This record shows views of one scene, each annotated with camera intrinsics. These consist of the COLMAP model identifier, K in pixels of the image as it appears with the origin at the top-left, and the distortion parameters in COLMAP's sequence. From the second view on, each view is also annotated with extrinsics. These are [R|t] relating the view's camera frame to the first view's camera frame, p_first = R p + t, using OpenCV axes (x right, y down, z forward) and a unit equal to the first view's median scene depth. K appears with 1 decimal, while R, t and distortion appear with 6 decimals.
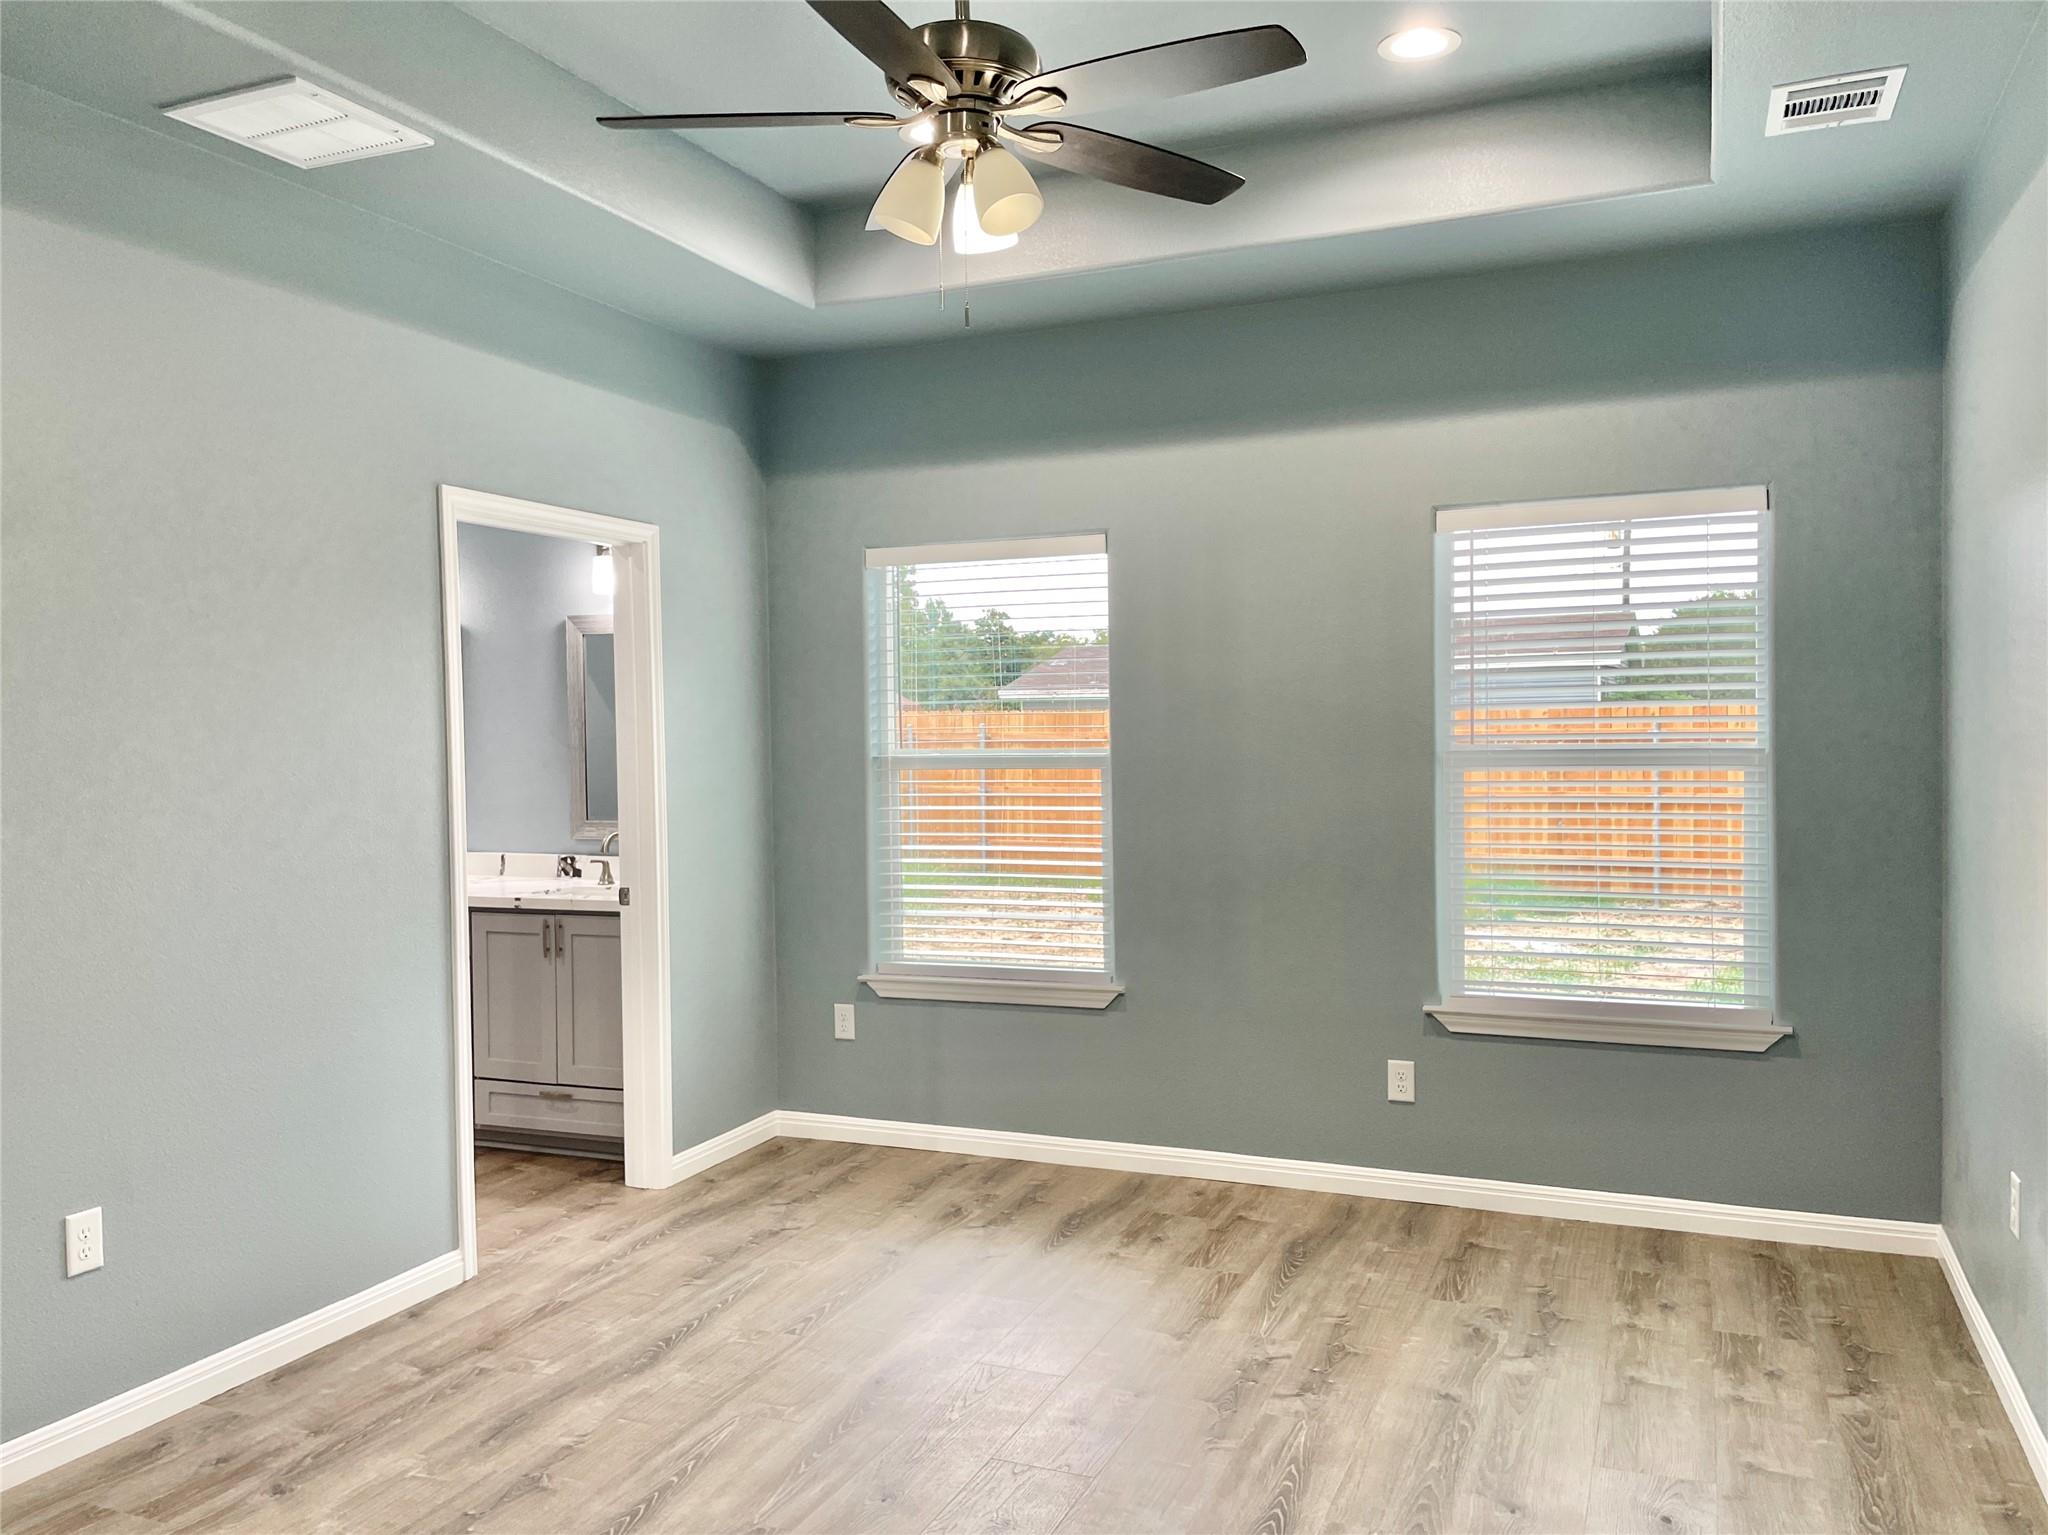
lens RADIAL K [[1563.7, 0, 1024.0], [0, 1563.7, 767.5], [0, 0, 1]] dist [0.097316, -0.134466]
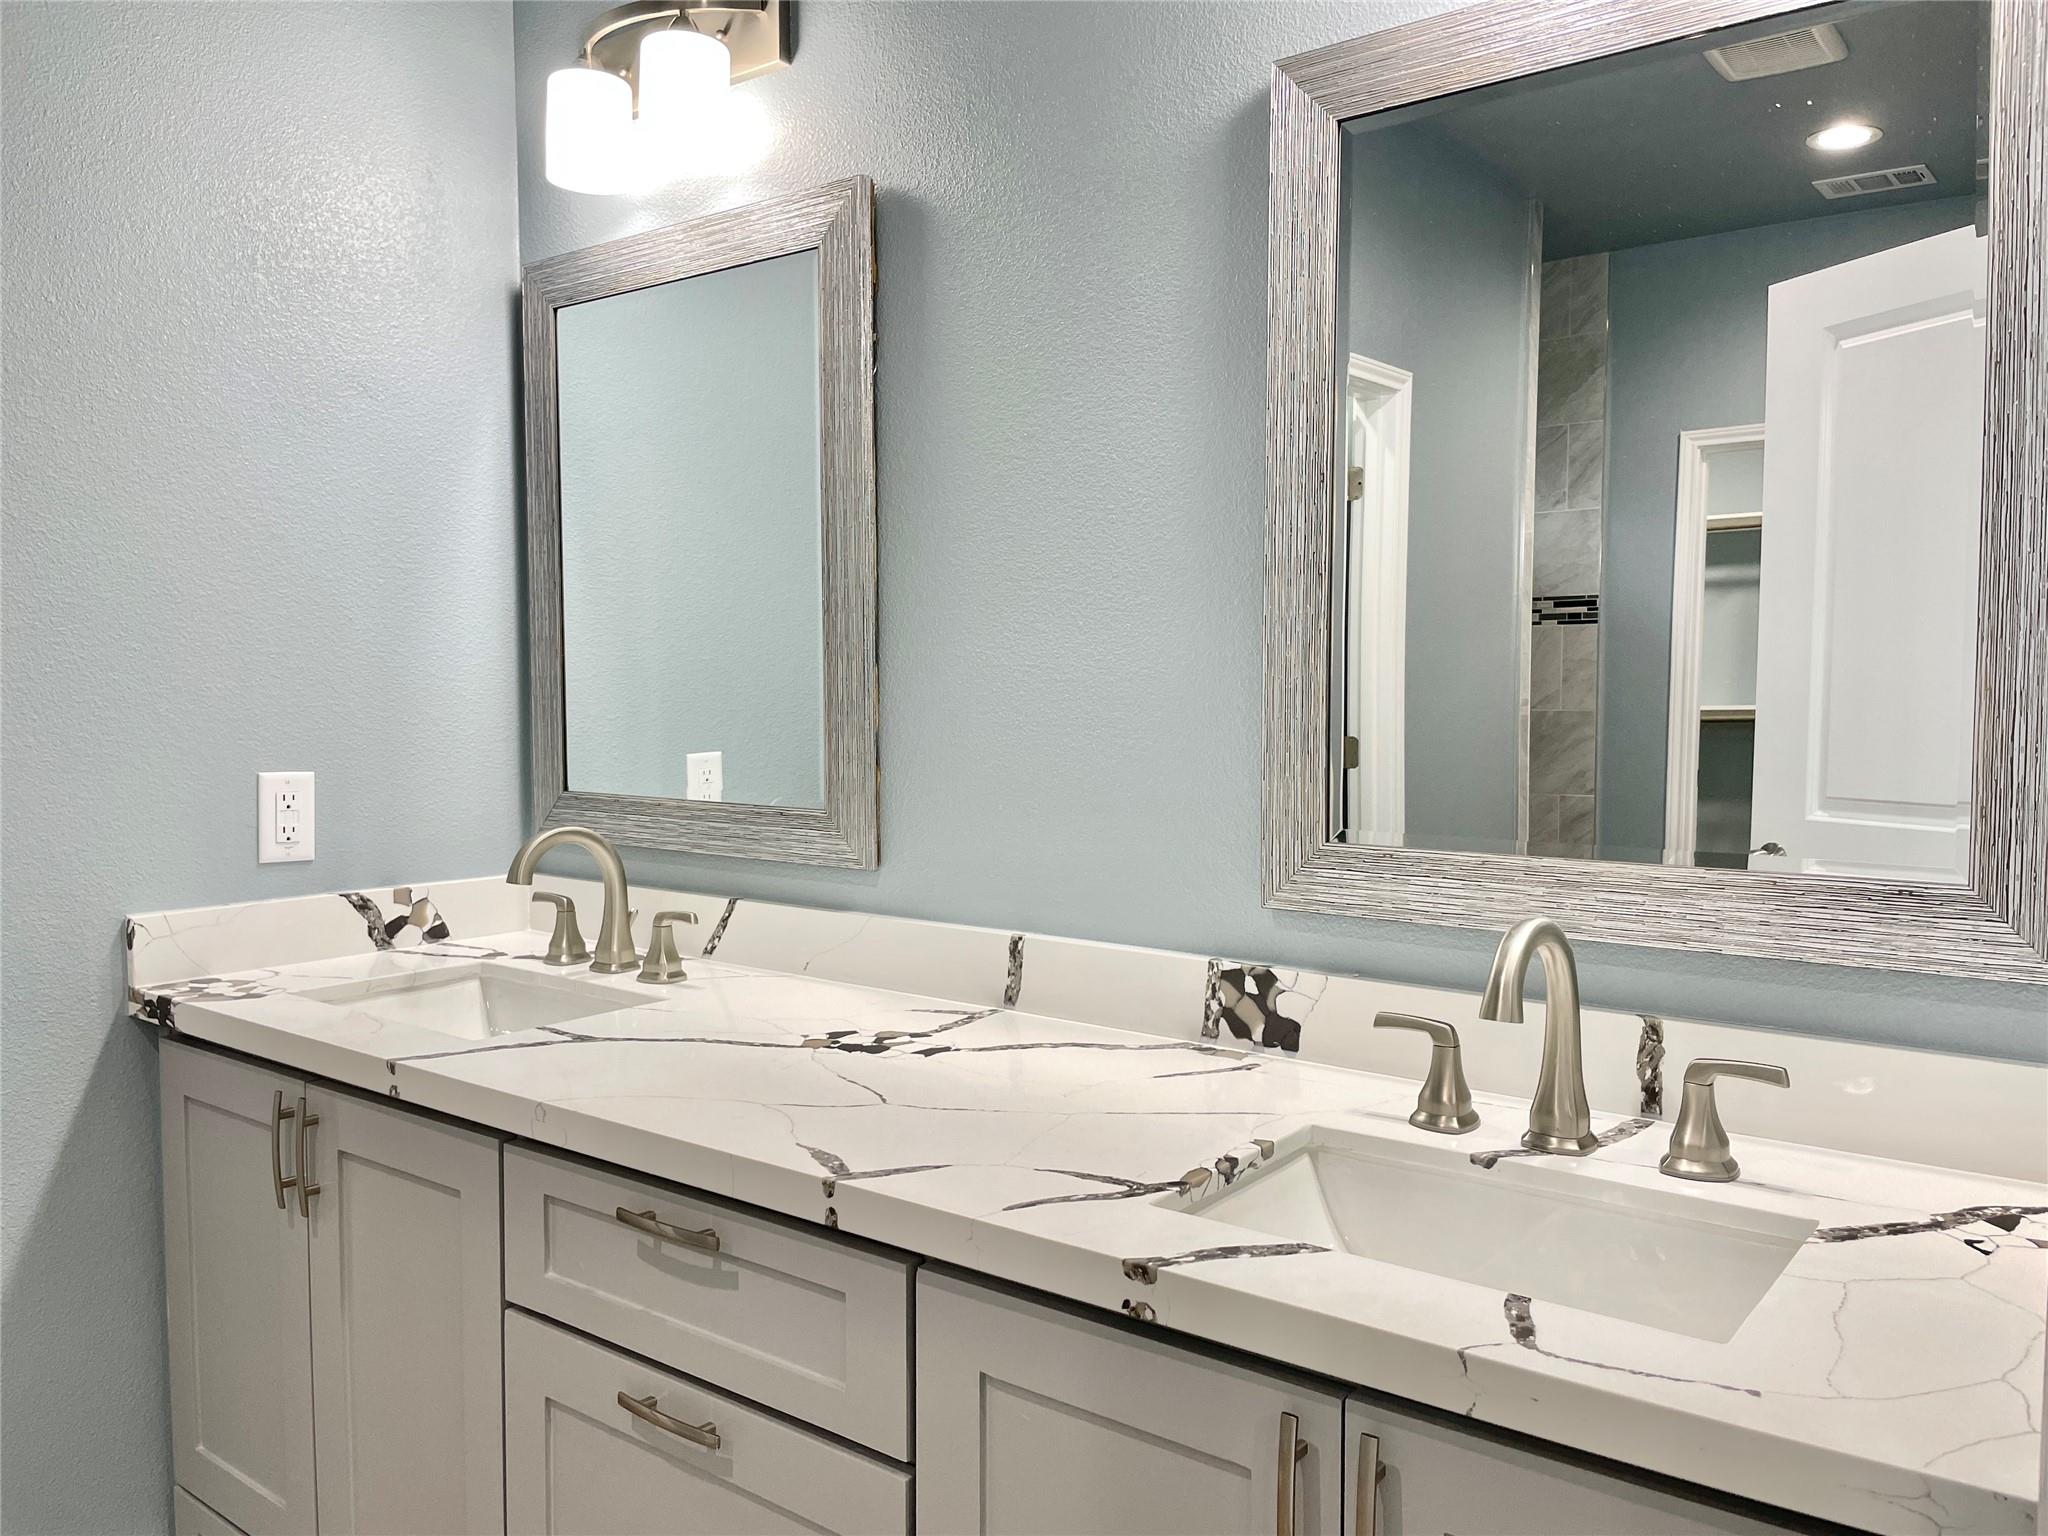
lens RADIAL K [[1563.7, 0, 1024.0], [0, 1563.7, 768.0], [0, 0, 1]] dist [0.097316, -0.134466]
pose [[0.966952, 0.037491, -0.252187, -0.259898], [-0.027518, 0.998698, 0.042959, 0.011245], [0.253469, -0.034600, 0.966724, 0.729319]]
